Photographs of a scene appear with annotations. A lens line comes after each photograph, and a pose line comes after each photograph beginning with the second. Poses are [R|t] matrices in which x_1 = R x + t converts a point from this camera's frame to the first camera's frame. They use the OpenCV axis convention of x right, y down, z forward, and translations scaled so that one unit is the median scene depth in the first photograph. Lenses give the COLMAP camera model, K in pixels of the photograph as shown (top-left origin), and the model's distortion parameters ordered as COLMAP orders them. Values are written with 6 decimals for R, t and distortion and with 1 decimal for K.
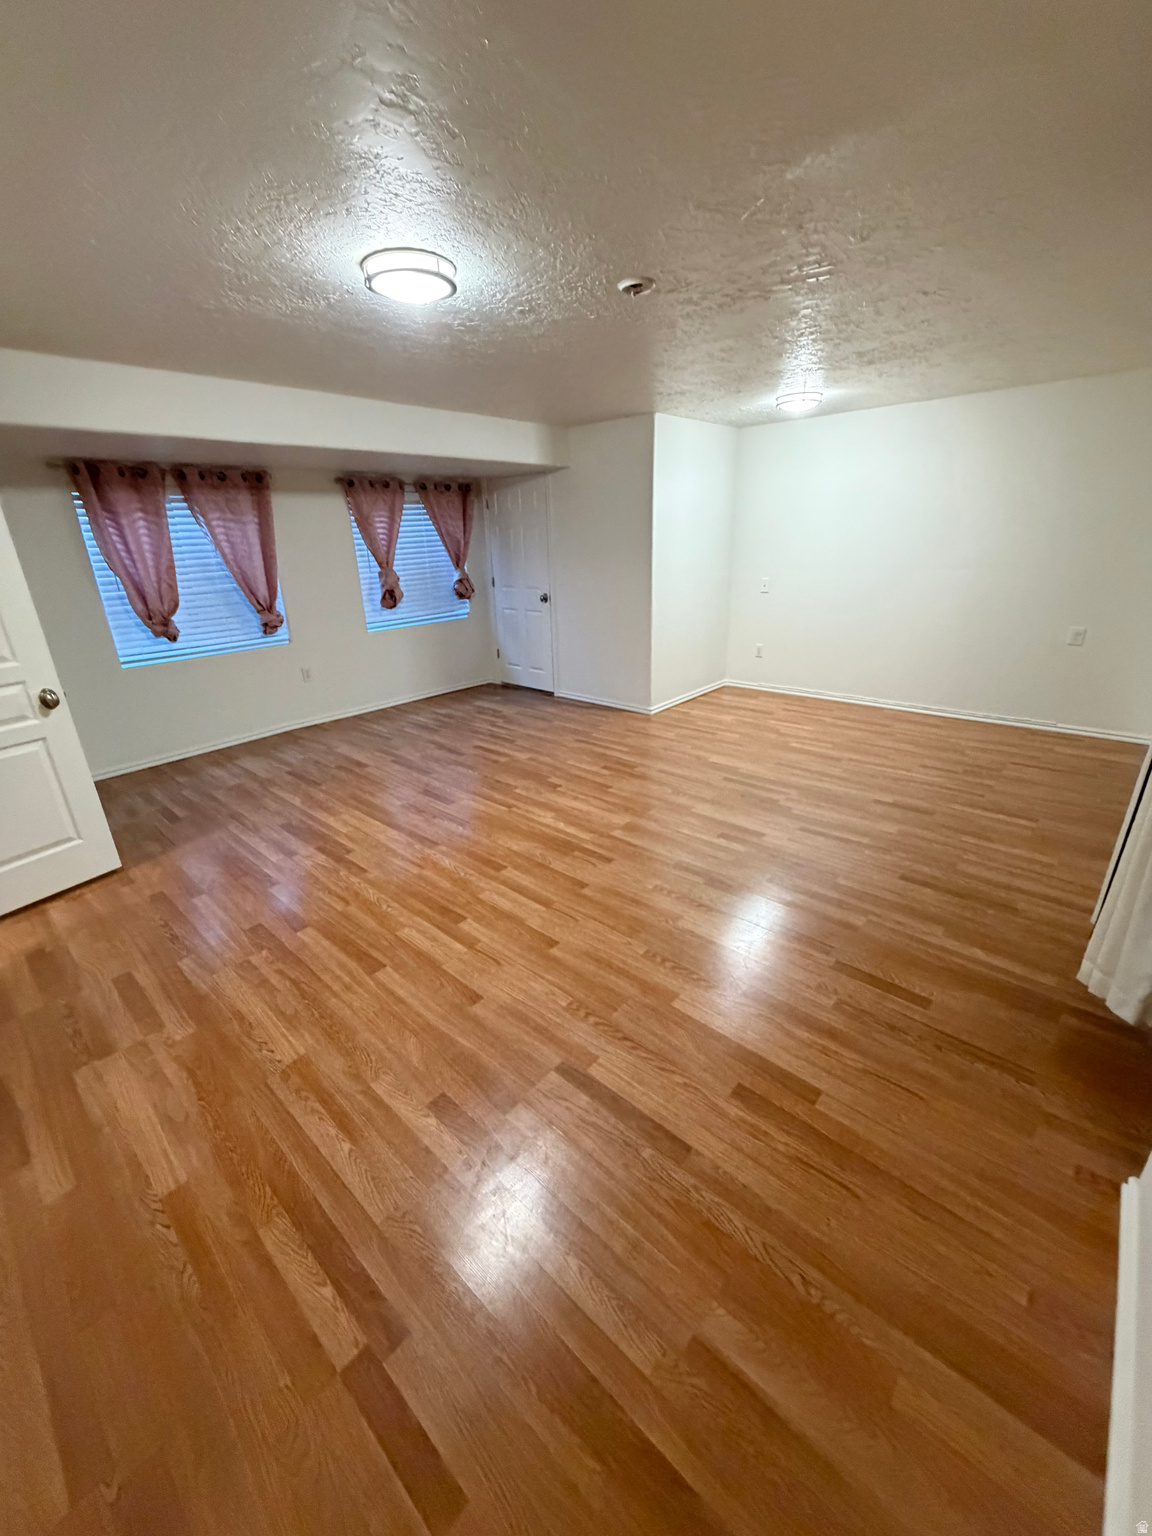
lens RADIAL K [[608.4, 0, 579.4], [0, 608.4, 764.4], [0, 0, 1]] dist [0.001440, 0.000523]
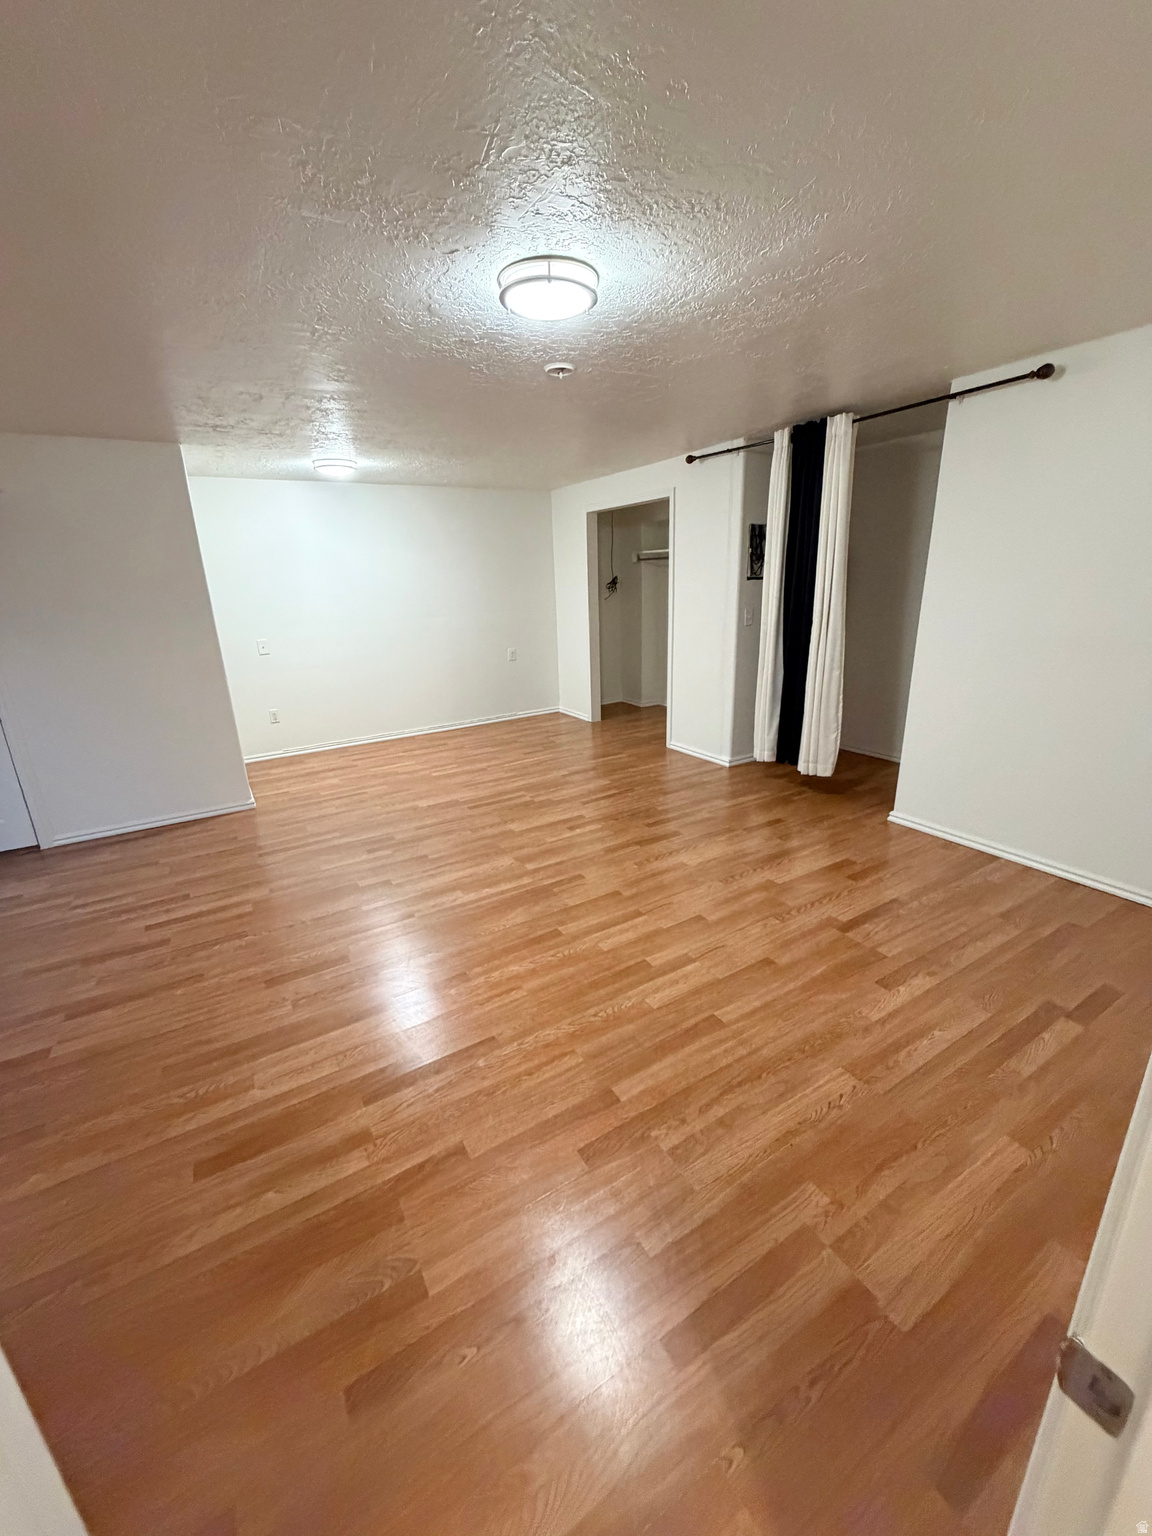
lens RADIAL K [[608.4, 0, 573.4], [0, 608.4, 764.3], [0, 0, 1]] dist [0.001440, 0.000523]
pose [[0.297093, -0.260242, 0.918700, -1.148747], [0.361511, 0.921175, 0.144036, -0.234116], [-0.883768, 0.289328, 0.367755, 0.744880]]
